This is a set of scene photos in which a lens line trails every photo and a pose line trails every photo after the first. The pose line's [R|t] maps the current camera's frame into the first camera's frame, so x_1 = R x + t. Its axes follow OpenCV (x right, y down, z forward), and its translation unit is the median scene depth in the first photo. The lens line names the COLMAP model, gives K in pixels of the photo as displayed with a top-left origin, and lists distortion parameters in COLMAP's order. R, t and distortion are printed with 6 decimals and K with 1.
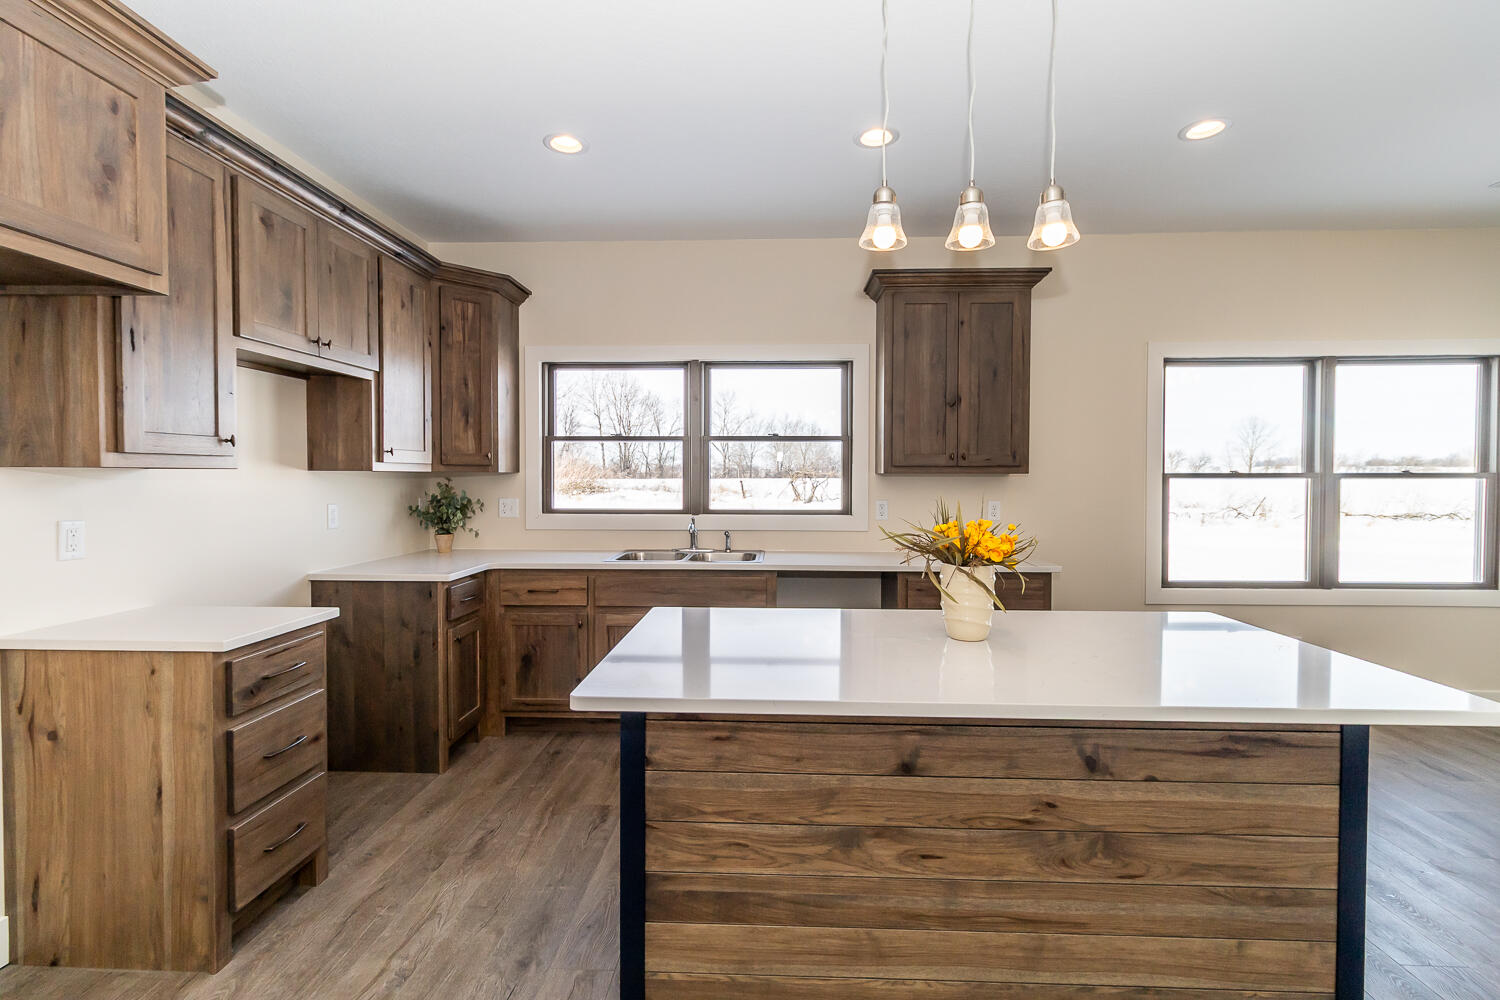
lens RADIAL K [[691.2, 0, 742.9], [0, 691.2, 485.8], [0, 0, 1]] dist [0.003145, 0.001335]
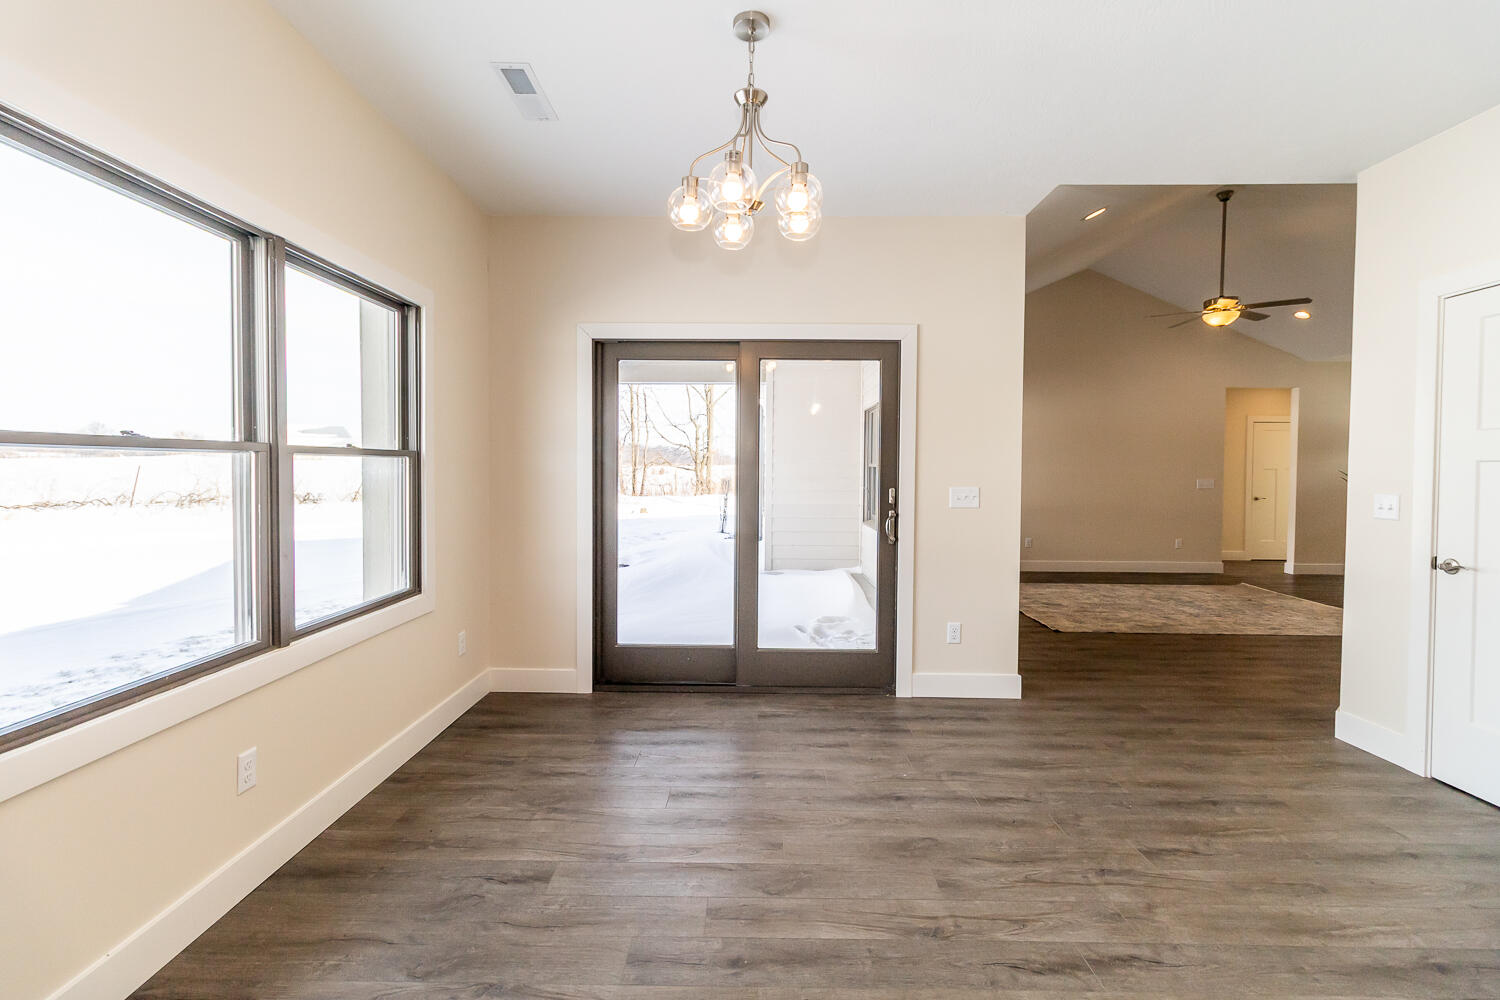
lens RADIAL K [[691.2, 0, 742.1], [0, 691.2, 495.9], [0, 0, 1]] dist [0.003145, 0.001335]
pose [[-0.036510, -0.038806, 0.998580, 0.256070], [0.004857, 0.999227, 0.039009, 0.004584], [-0.999321, 0.006274, -0.036293, 0.641603]]
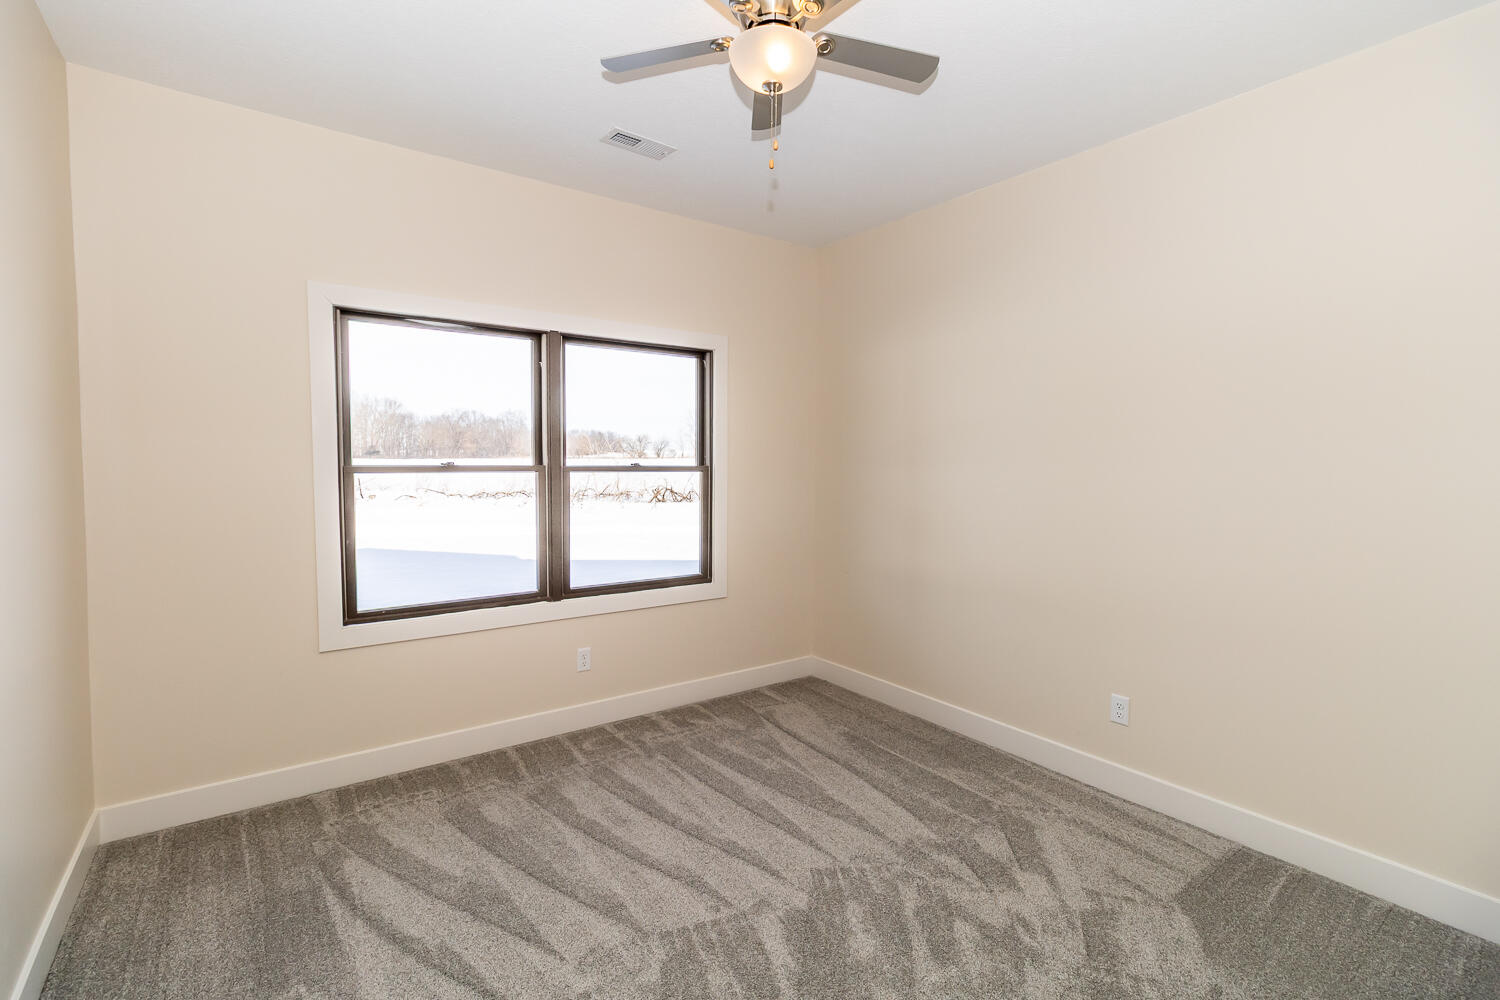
lens RADIAL K [[691.2, 0, 740.6], [0, 691.2, 499.5], [0, 0, 1]] dist [0.003145, 0.001335]
pose [[0.796076, -0.024981, 0.604681, 0.502442], [0.005427, 0.999402, 0.034143, -0.004262], [-0.605173, -0.023898, 0.795735, 0.166436]]
